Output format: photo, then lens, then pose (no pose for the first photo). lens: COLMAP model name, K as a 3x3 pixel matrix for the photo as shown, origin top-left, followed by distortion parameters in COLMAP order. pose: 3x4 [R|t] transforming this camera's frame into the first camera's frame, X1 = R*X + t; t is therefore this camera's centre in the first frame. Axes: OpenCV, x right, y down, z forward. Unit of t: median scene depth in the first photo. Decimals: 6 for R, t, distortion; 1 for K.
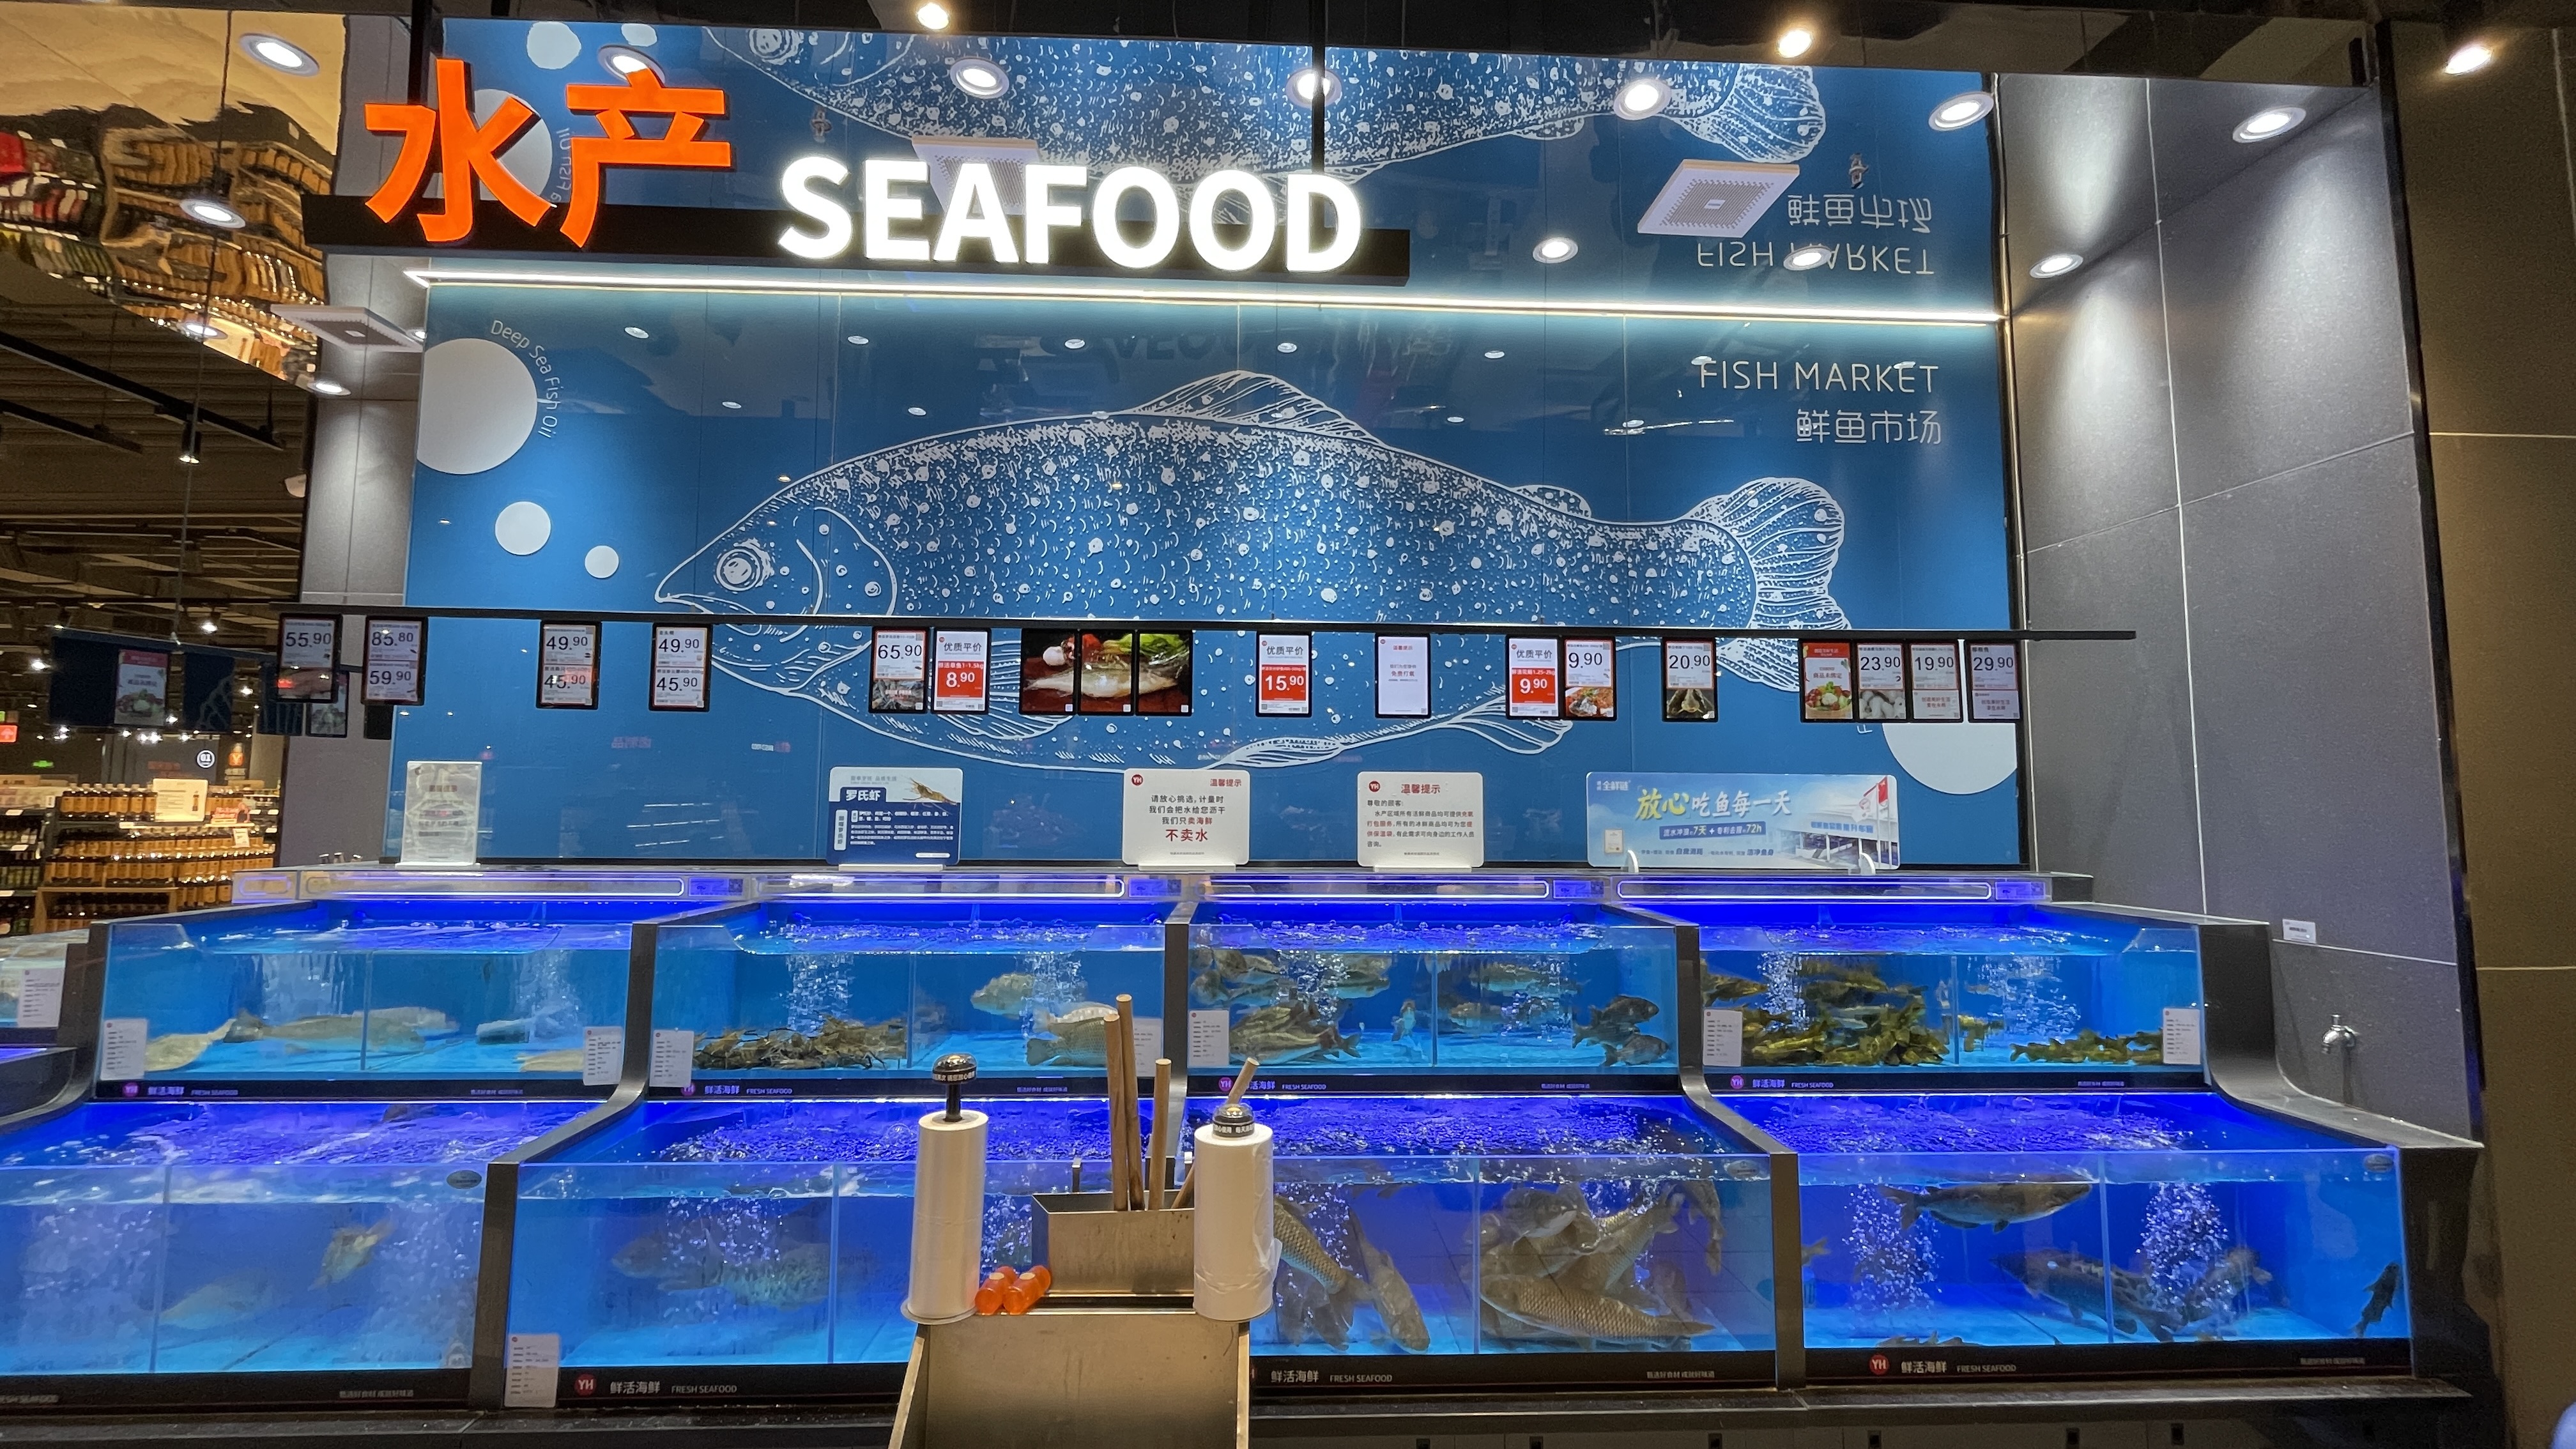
lens RADIAL K [[1043.8, 0, 1288.0], [0, 1043.8, 724.5], [0, 0, 1]] dist [-0.000686, -0.002527]
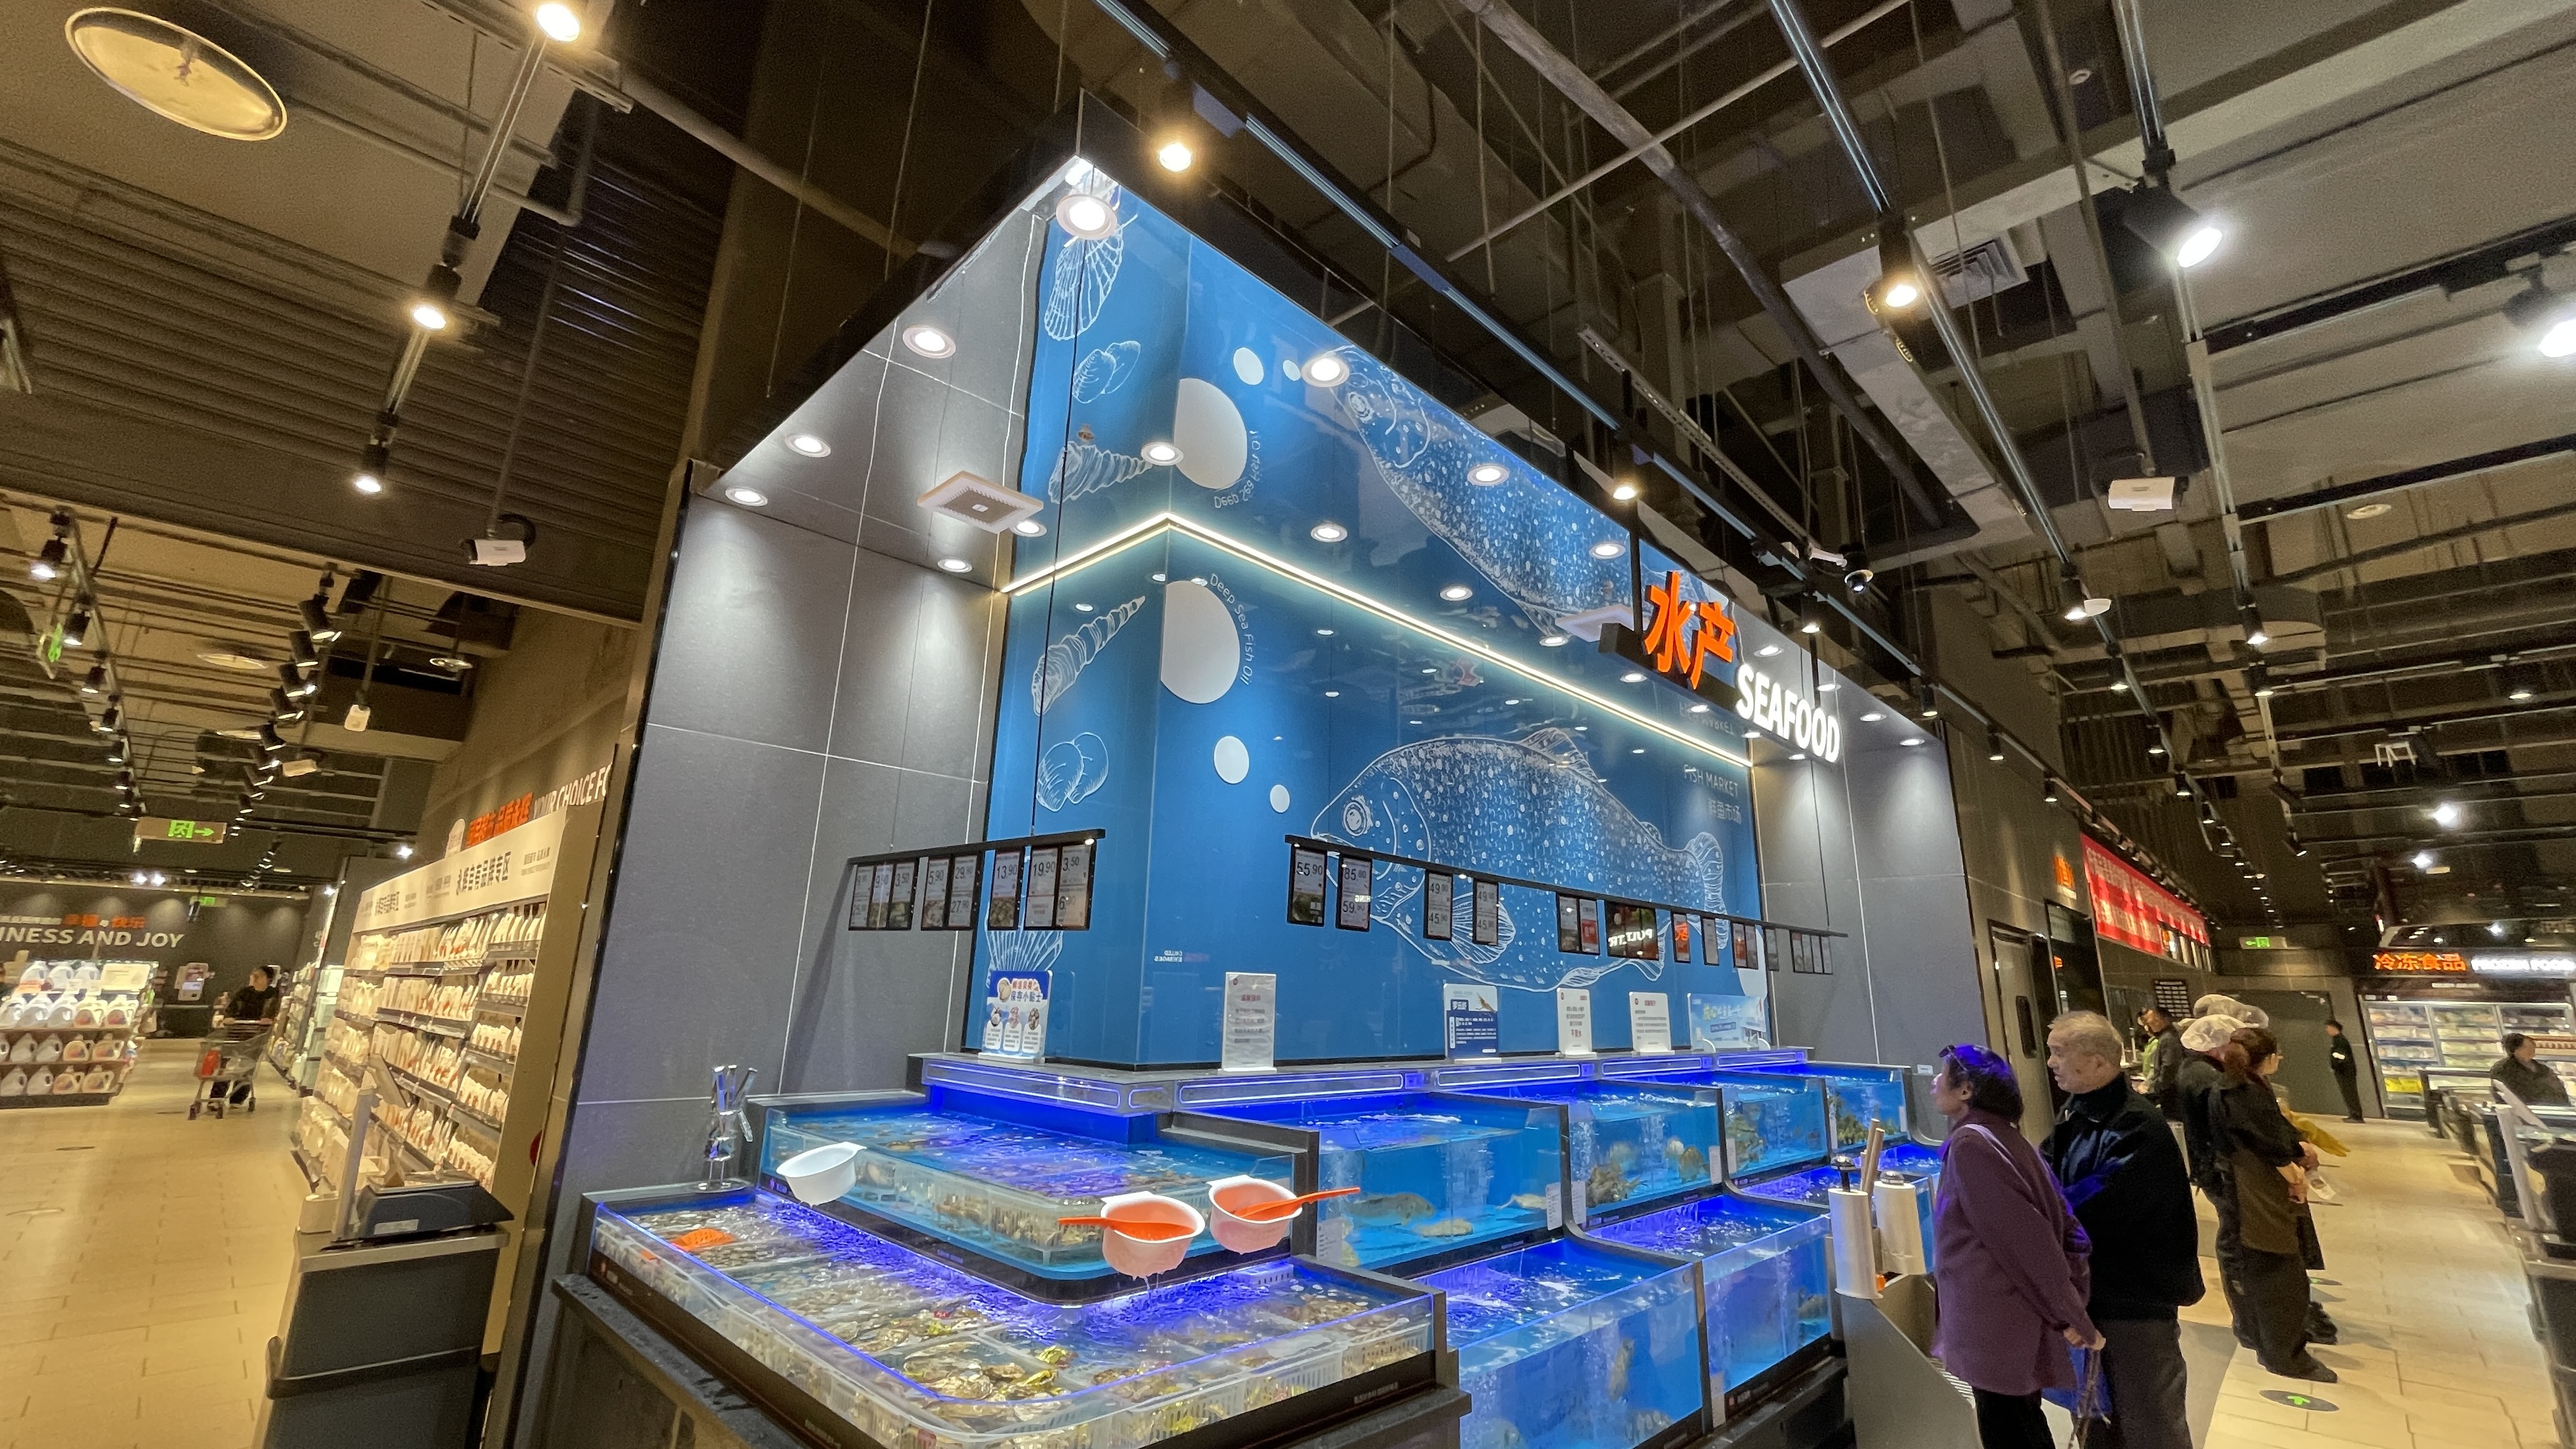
lens RADIAL K [[1043.8, 0, 1288.0], [0, 1043.8, 724.5], [0, 0, 1]] dist [-0.000686, -0.002527]
pose [[0.730562, 0.182686, 0.657956, -1.420336], [-0.072056, 0.978793, -0.191761, -0.012406], [-0.679034, 0.092683, 0.728232, 0.126078]]
